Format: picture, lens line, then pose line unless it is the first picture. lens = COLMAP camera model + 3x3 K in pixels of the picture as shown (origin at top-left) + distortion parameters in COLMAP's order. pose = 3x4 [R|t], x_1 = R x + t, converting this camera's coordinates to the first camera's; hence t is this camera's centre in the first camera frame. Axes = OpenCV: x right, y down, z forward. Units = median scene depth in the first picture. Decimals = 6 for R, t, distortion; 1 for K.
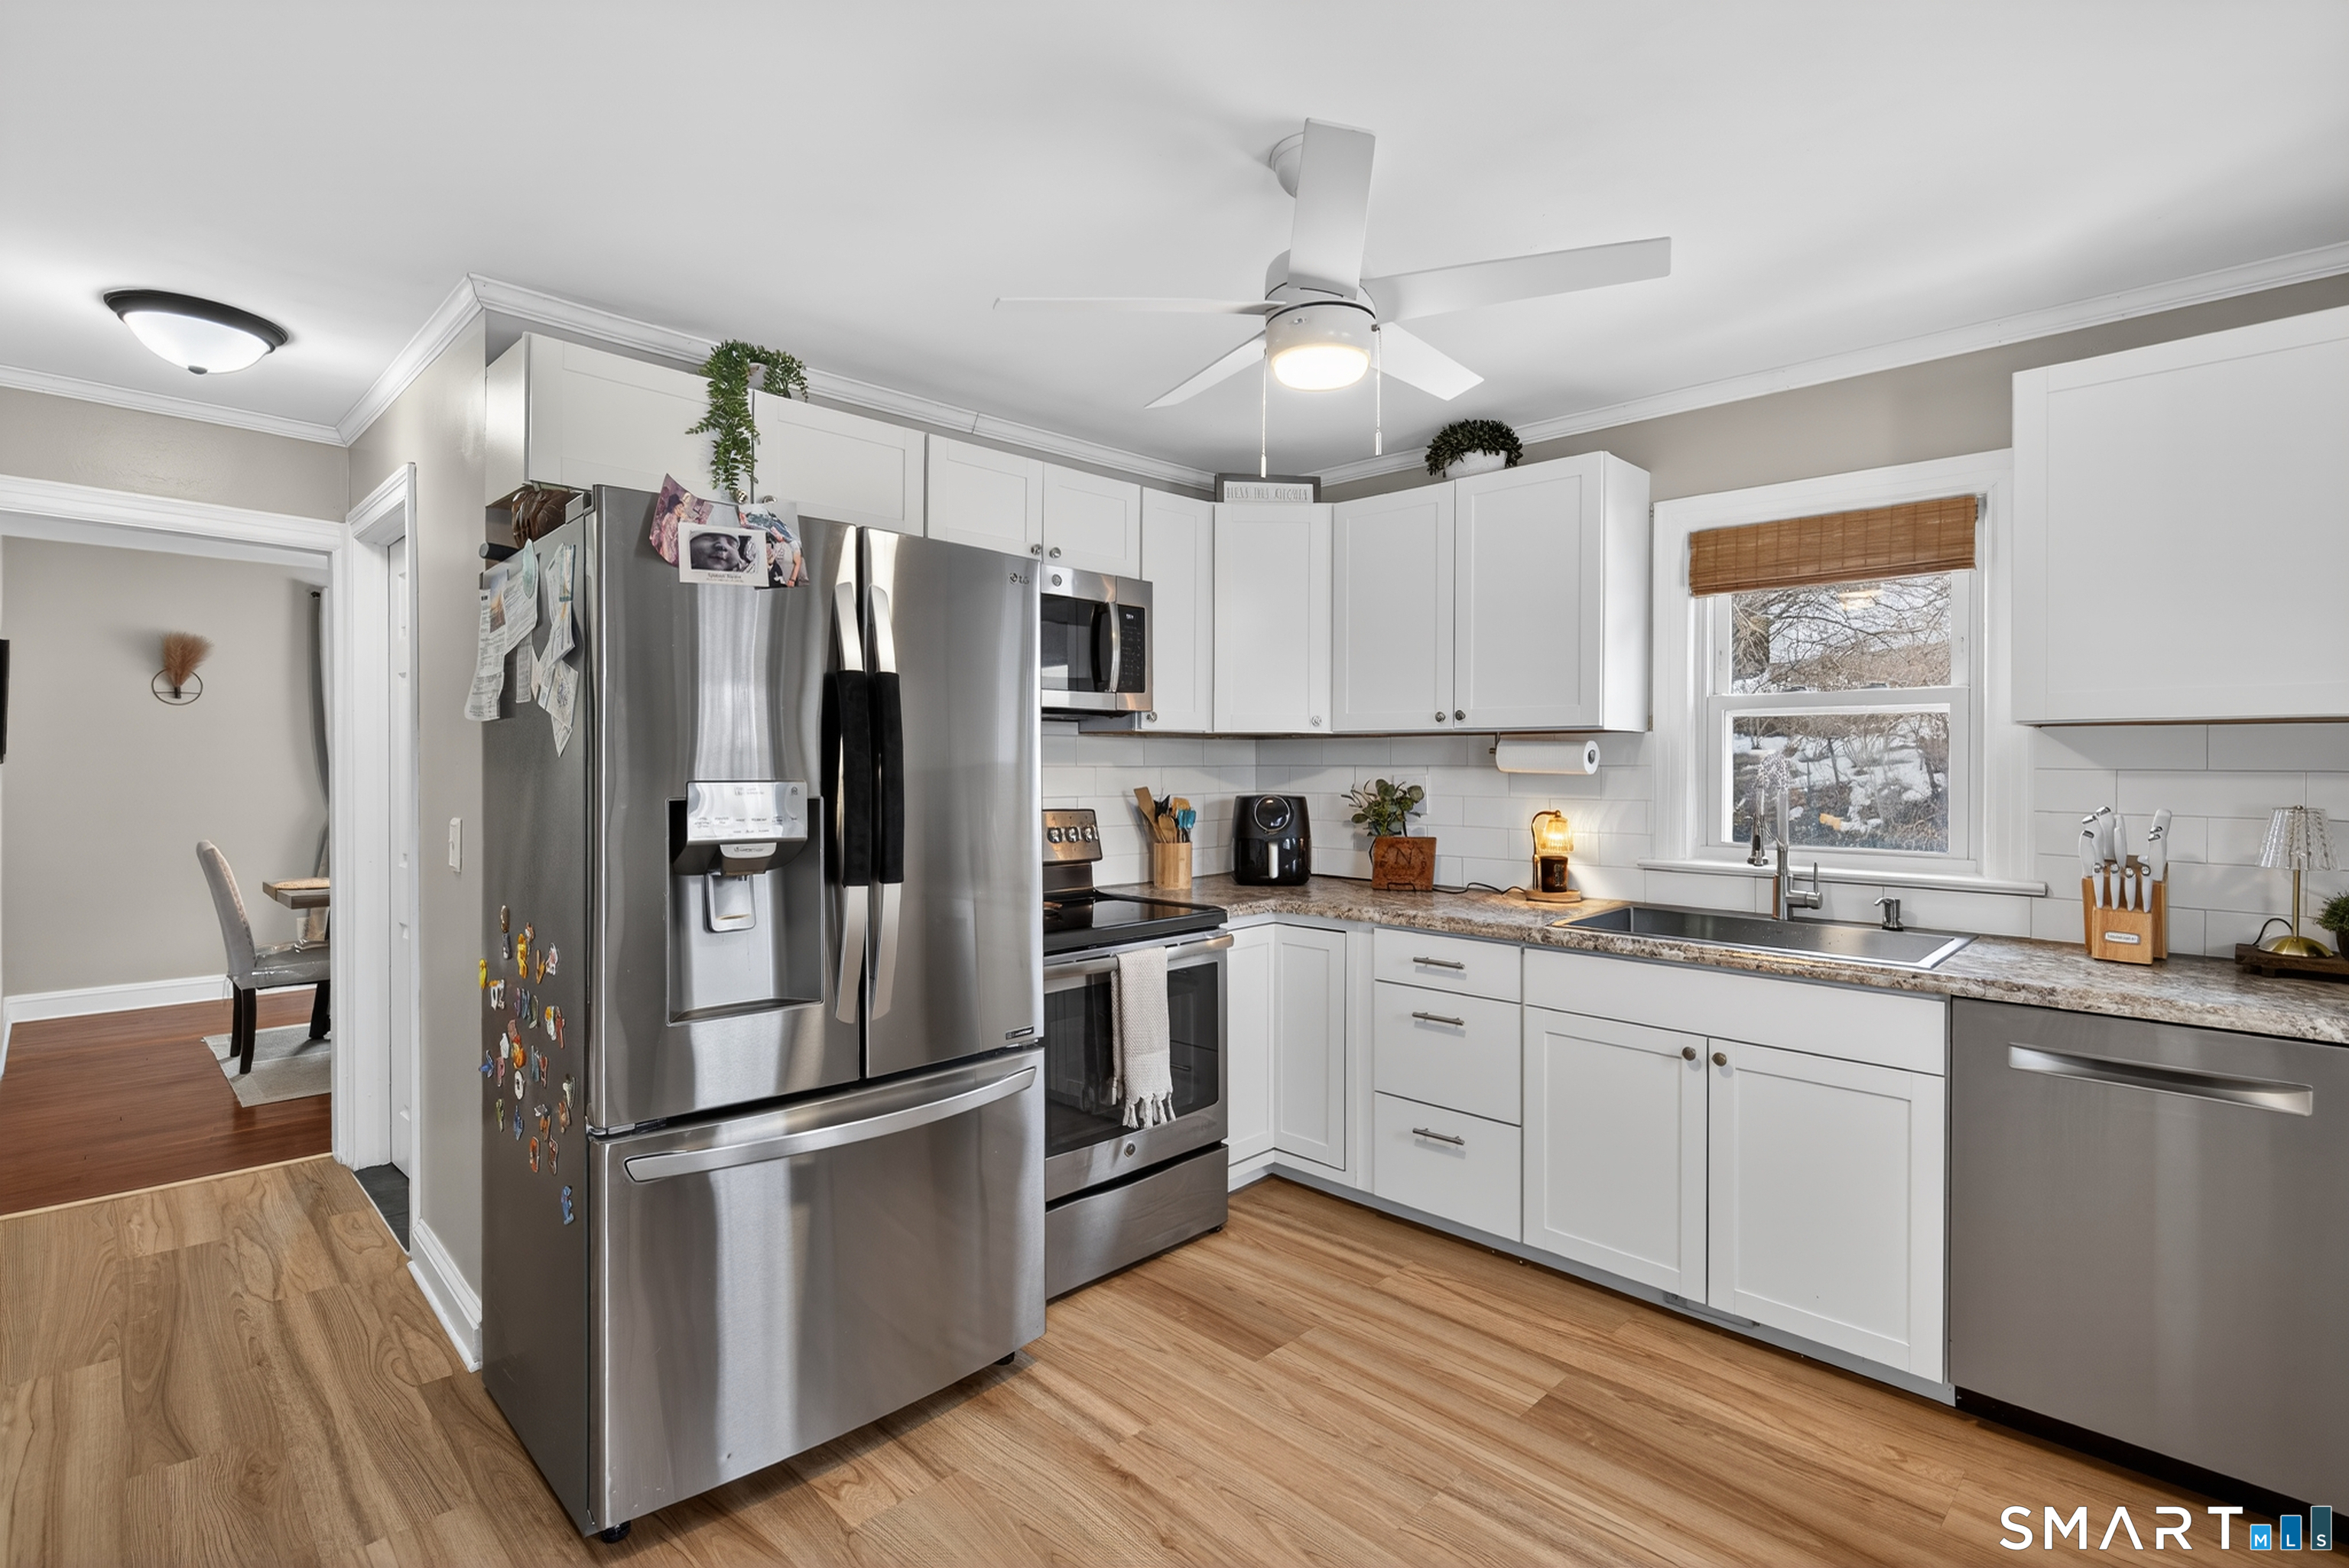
lens RADIAL K [[1063.9, 0, 1194.8], [0, 1063.9, 767.6], [0, 0, 1]] dist [0.000669, 0.000125]
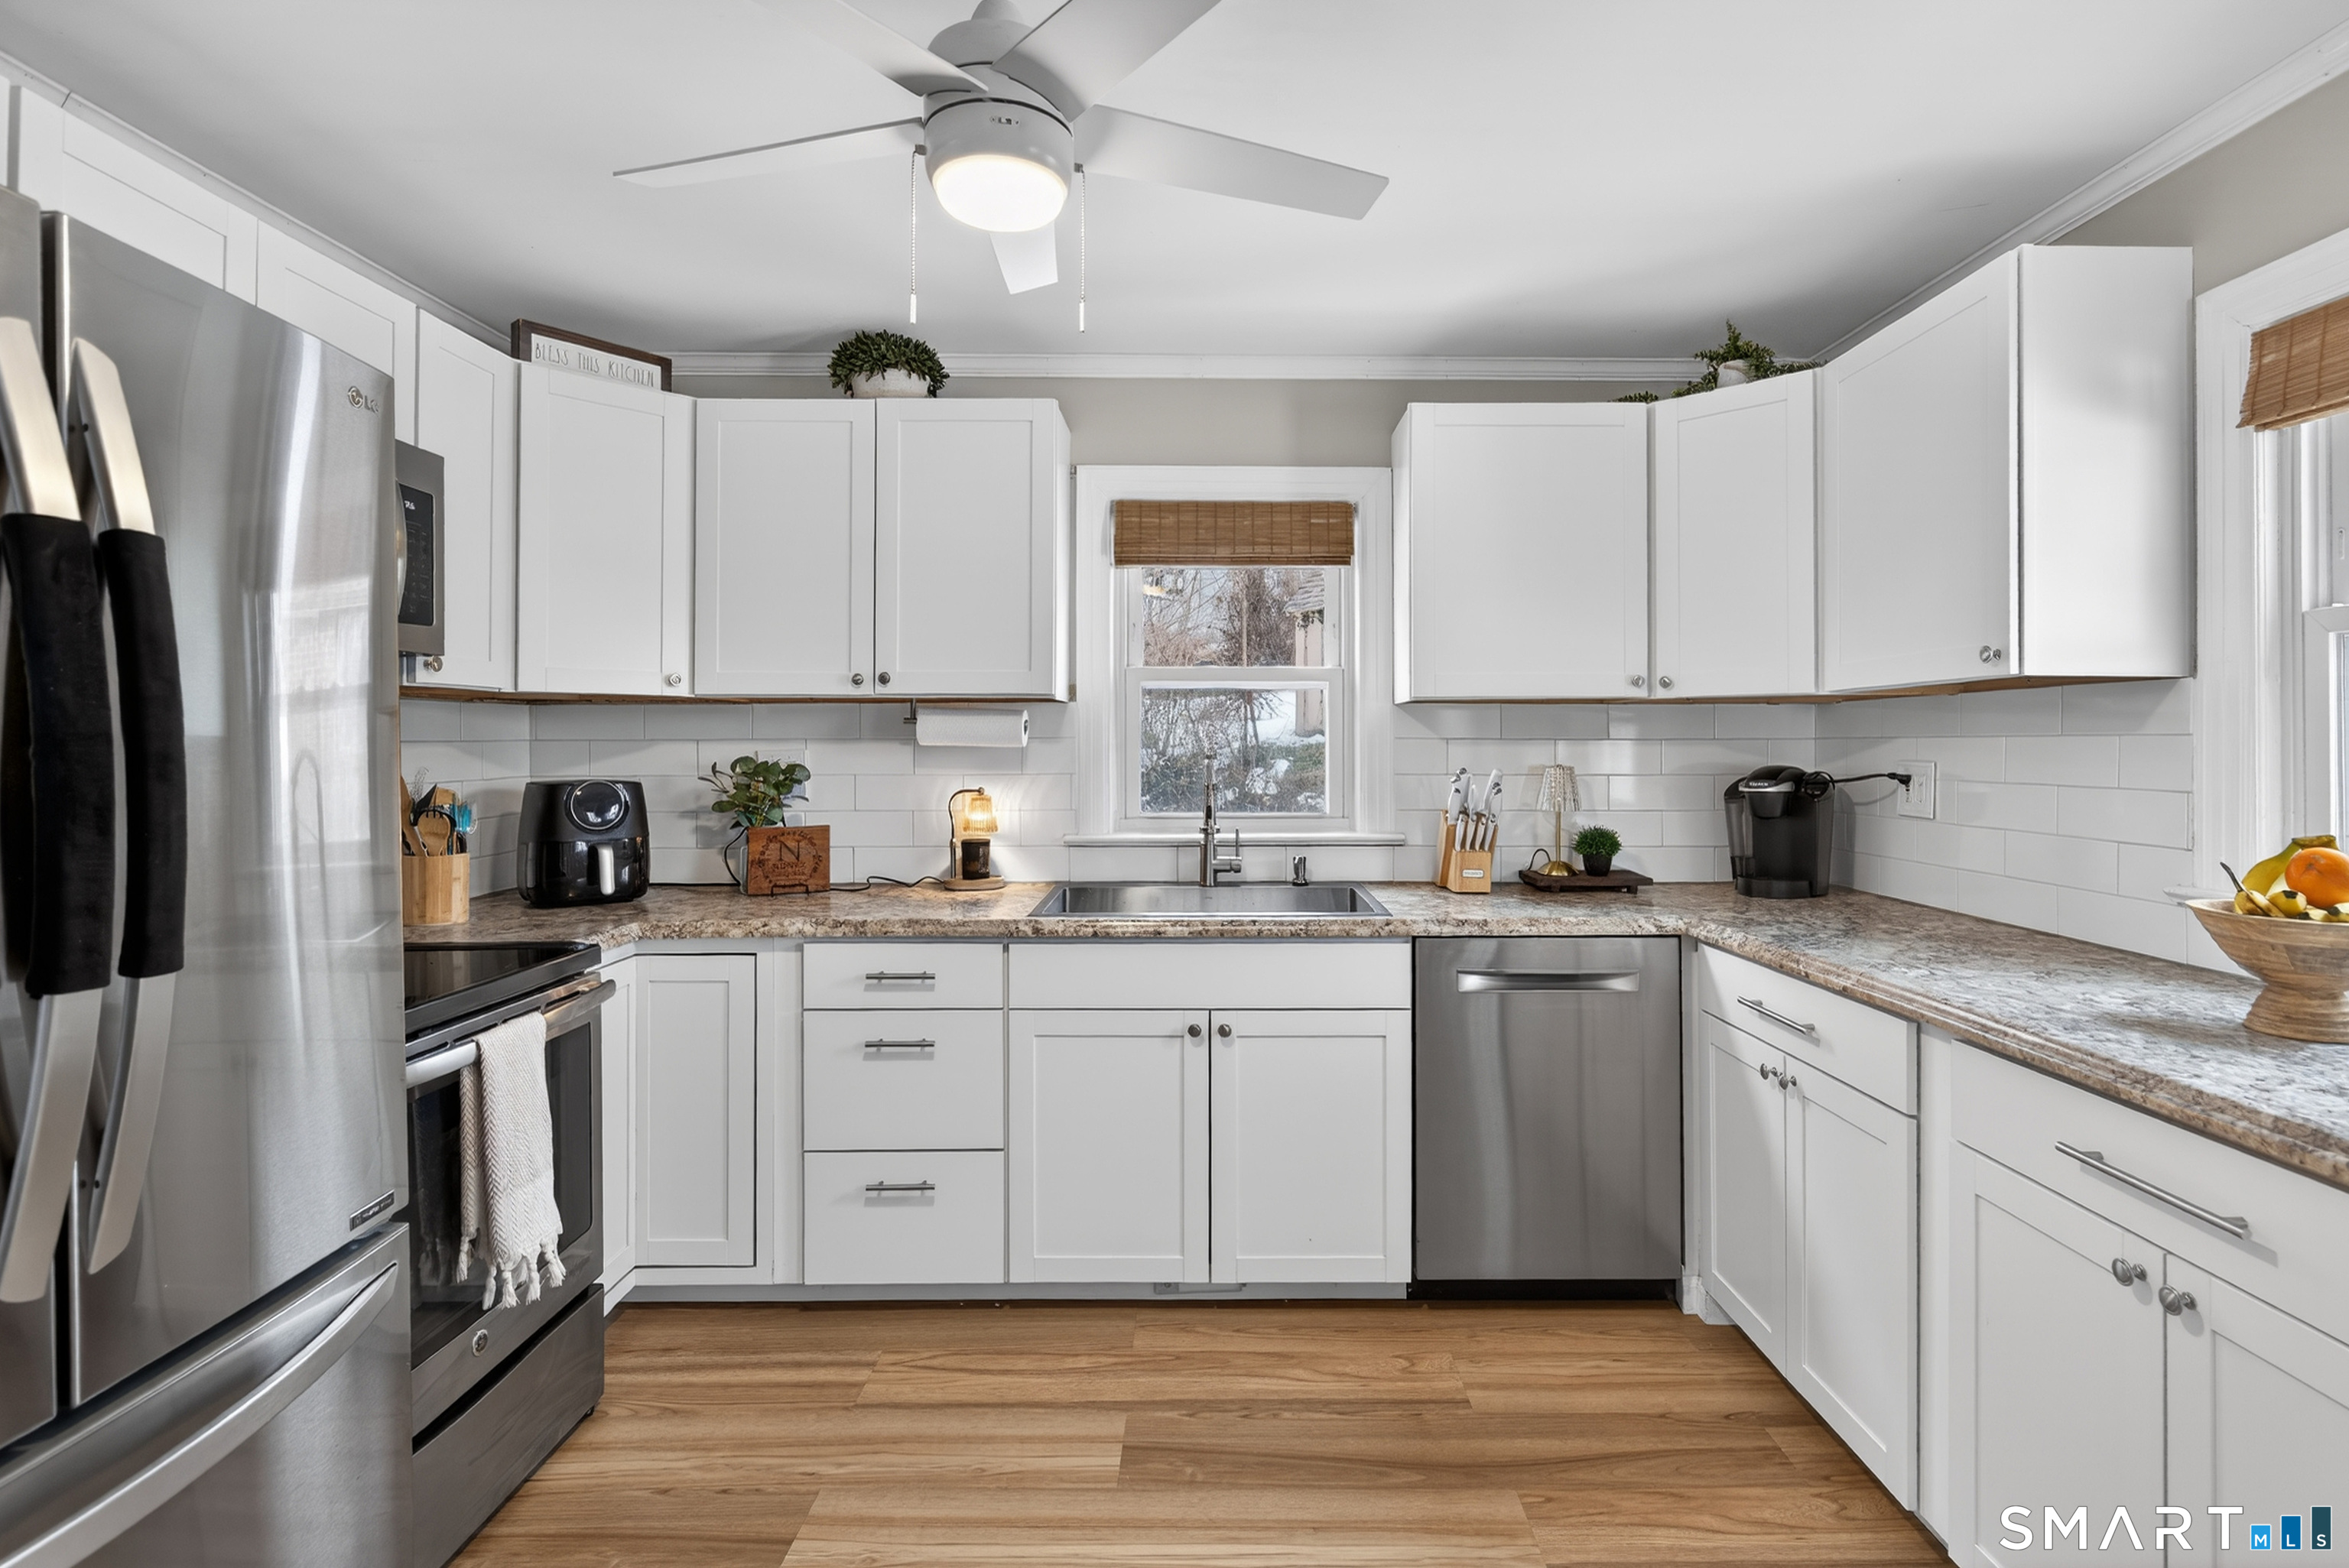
lens RADIAL K [[1108.6, 0, 1181.8], [0, 1108.6, 737.3], [0, 0, 1]] dist [-0.002266, 0.000133]
pose [[0.724103, 0.000587, 0.689692, -0.213306], [0.006013, 0.999956, -0.007164, 0.006095], [-0.689666, 0.009335, 0.724068, 0.234580]]
